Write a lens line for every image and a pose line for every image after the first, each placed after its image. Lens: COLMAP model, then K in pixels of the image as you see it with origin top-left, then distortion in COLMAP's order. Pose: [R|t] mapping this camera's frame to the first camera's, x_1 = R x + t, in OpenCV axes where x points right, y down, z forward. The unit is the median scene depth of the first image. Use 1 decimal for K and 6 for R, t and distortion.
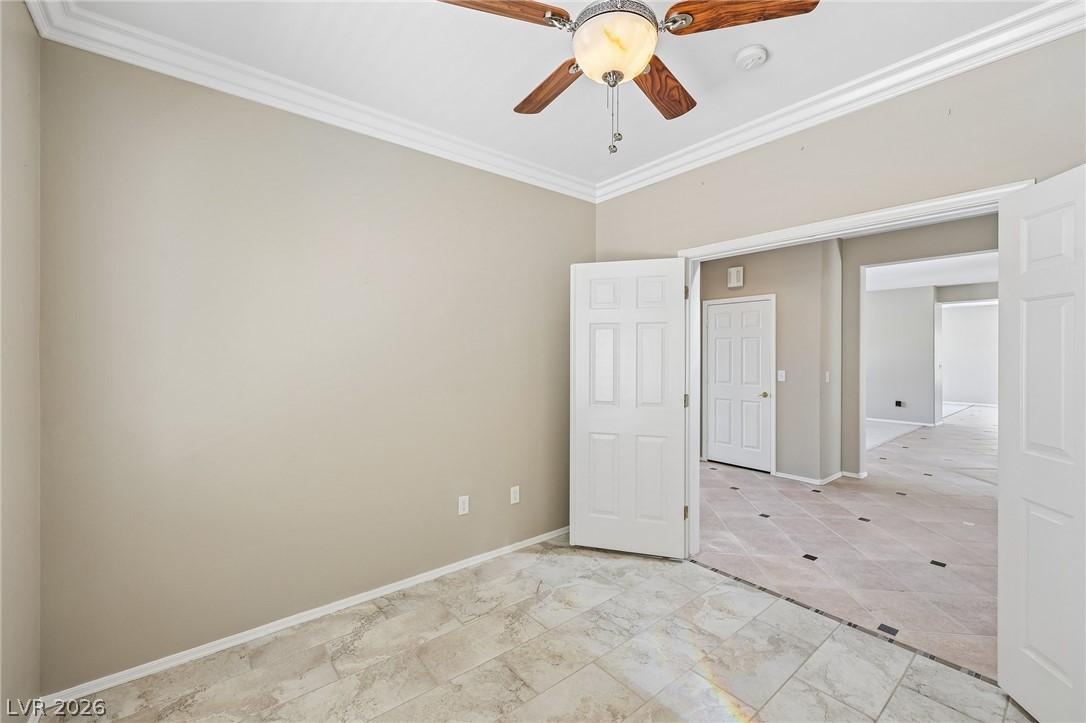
lens RADIAL K [[444.3, 0, 545.7], [0, 444.3, 357.6], [0, 0, 1]] dist [0.002860, 0.000100]
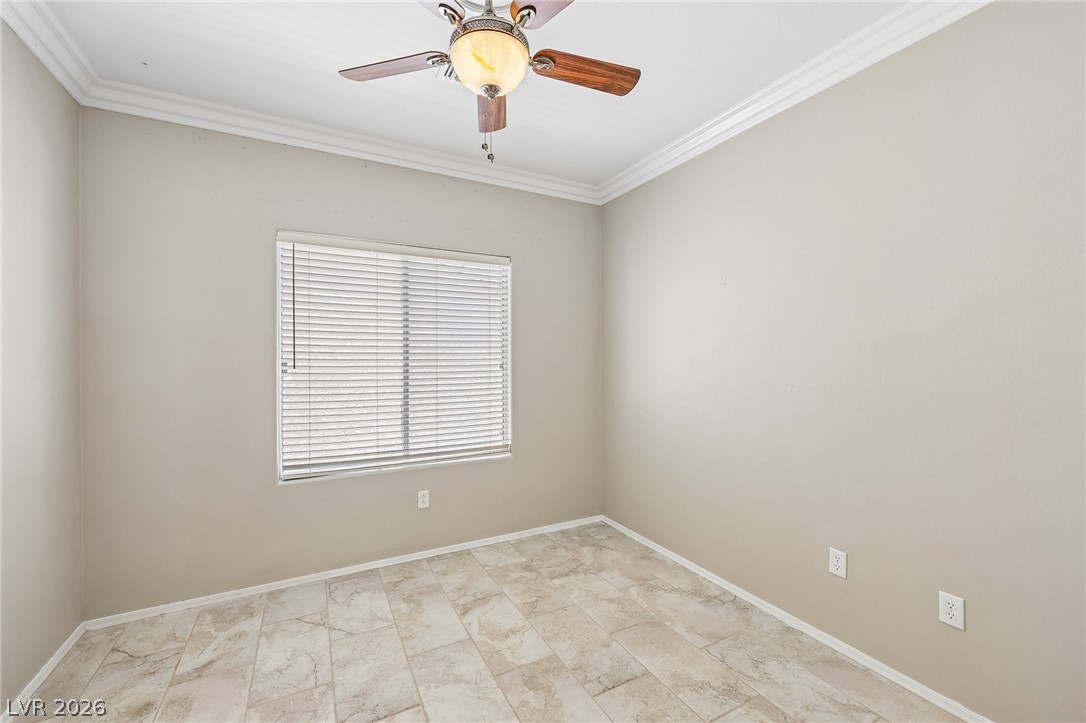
lens RADIAL K [[444.3, 0, 545.7], [0, 444.3, 361.1], [0, 0, 1]] dist [0.002860, 0.000100]
pose [[-0.188797, 0.005128, -0.982003, 0.790010], [-0.001836, 0.999983, 0.005575, 0.010307], [0.982014, 0.002856, -0.188784, 0.889868]]
